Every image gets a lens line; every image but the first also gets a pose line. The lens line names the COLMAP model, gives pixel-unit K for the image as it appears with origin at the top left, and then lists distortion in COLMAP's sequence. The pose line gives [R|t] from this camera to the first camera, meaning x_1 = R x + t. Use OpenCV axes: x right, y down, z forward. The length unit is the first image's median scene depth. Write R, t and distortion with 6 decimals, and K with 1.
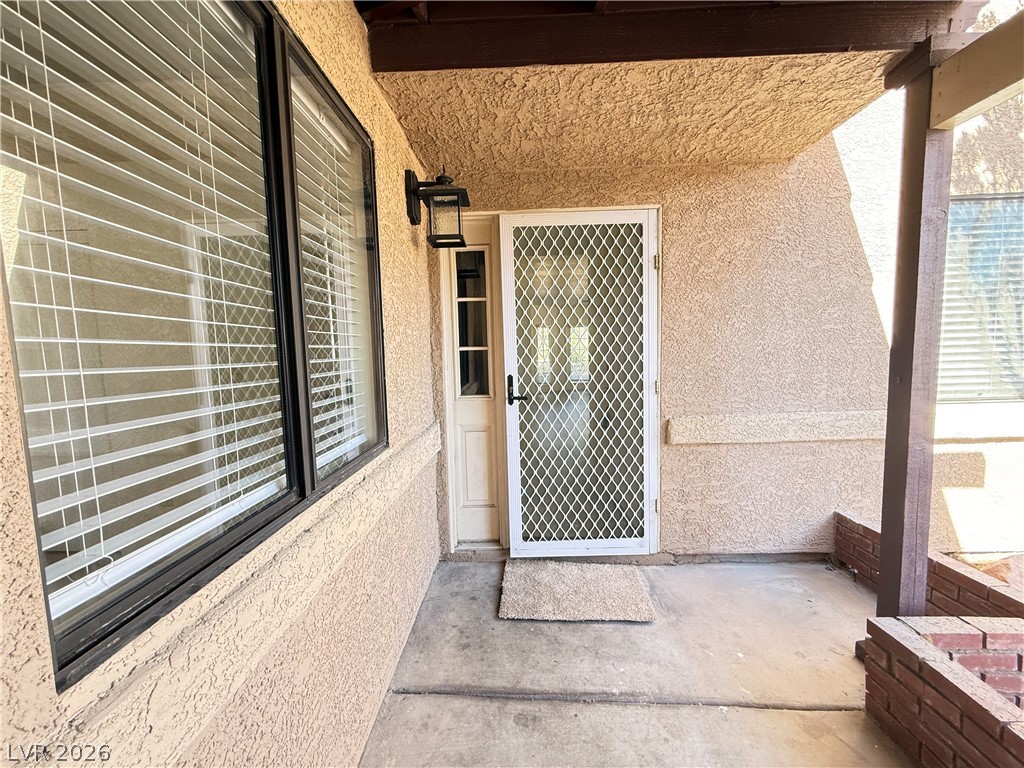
lens RADIAL K [[408.8, 0, 509.2], [0, 408.8, 383.9], [0, 0, 1]] dist [0.001269, -0.000050]
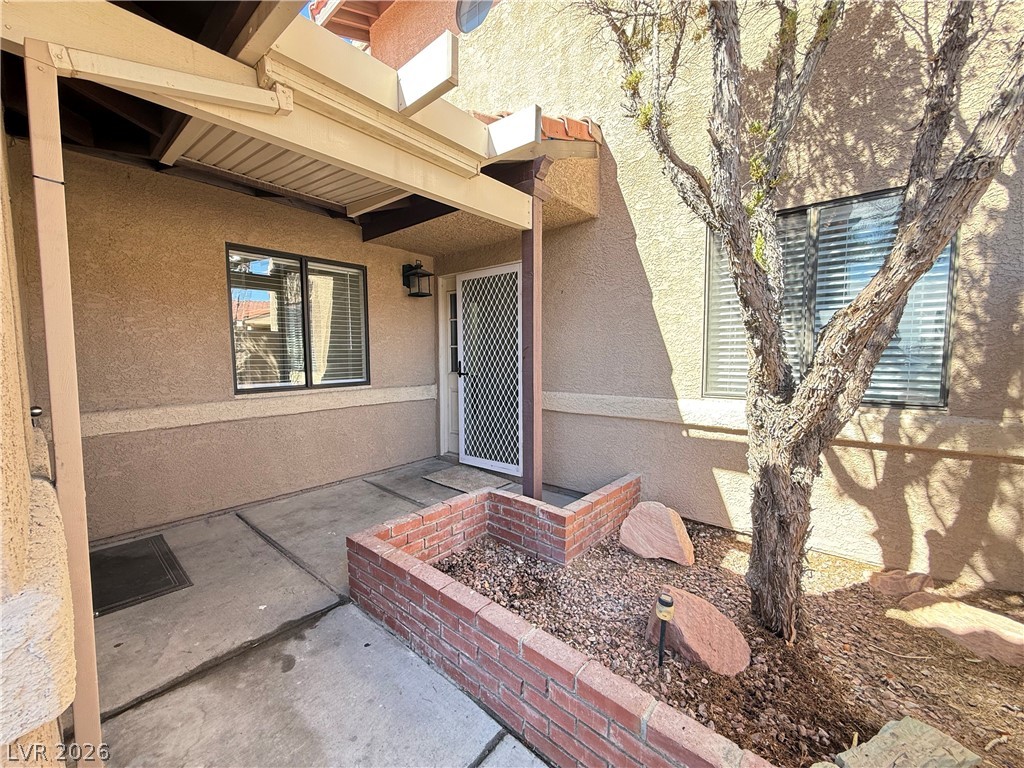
lens RADIAL K [[408.8, 0, 509.2], [0, 408.8, 383.9], [0, 0, 1]] dist [0.001269, -0.000050]
pose [[0.777538, 0.069218, -0.625014, 1.352425], [-0.066744, 0.997393, 0.027425, 0.015878], [0.625283, 0.020392, 0.780131, -0.294634]]
